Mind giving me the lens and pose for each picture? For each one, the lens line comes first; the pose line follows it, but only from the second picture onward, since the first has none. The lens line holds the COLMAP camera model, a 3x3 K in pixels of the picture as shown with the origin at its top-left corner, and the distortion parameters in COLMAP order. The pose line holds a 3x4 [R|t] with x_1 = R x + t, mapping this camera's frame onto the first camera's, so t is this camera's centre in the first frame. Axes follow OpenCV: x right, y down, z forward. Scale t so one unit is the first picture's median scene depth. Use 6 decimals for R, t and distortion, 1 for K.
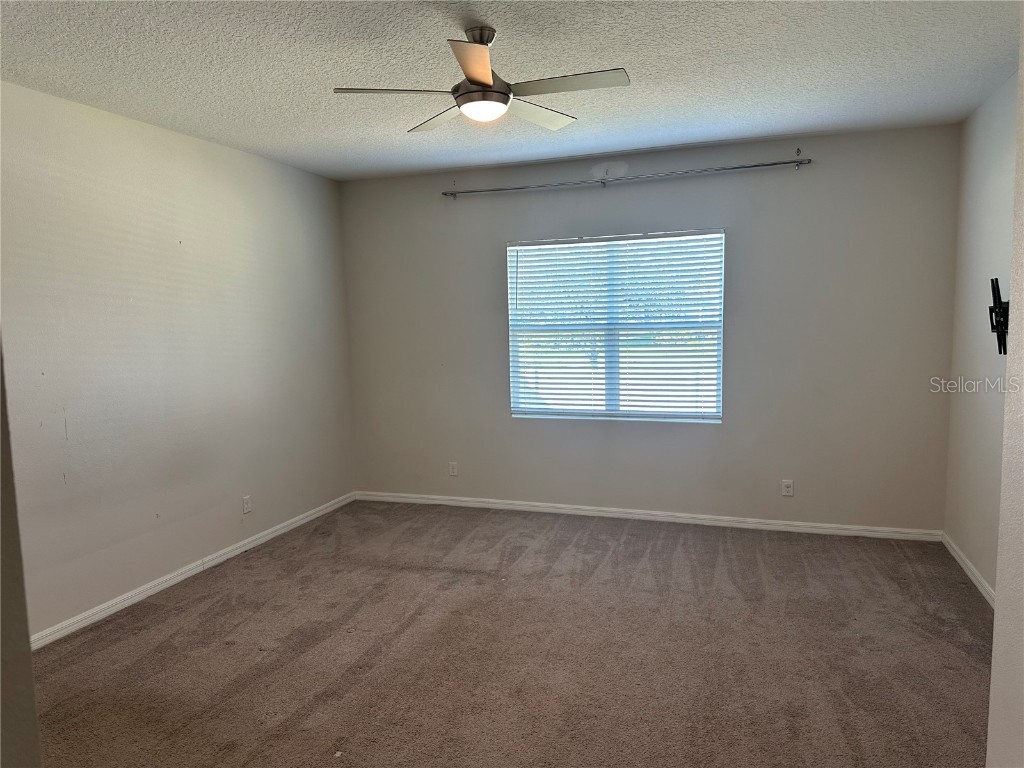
lens RADIAL K [[701.7, 0, 512.0], [0, 701.7, 384.0], [0, 0, 1]] dist [0.001305, 0.000015]
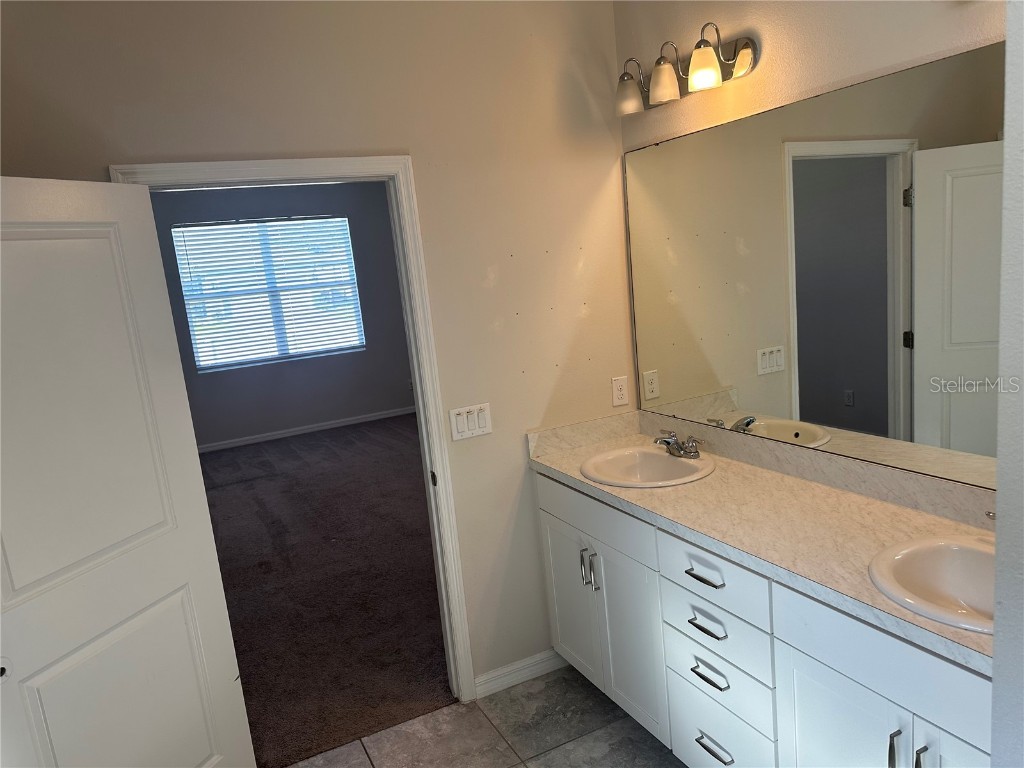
lens RADIAL K [[701.7, 0, 512.0], [0, 701.7, 384.0], [0, 0, 1]] dist [0.001305, 0.000015]
pose [[0.679850, -0.164901, 0.714571, -0.535625], [0.159993, 0.984271, 0.074920, 0.065580], [-0.715686, 0.063392, 0.695540, -0.207866]]
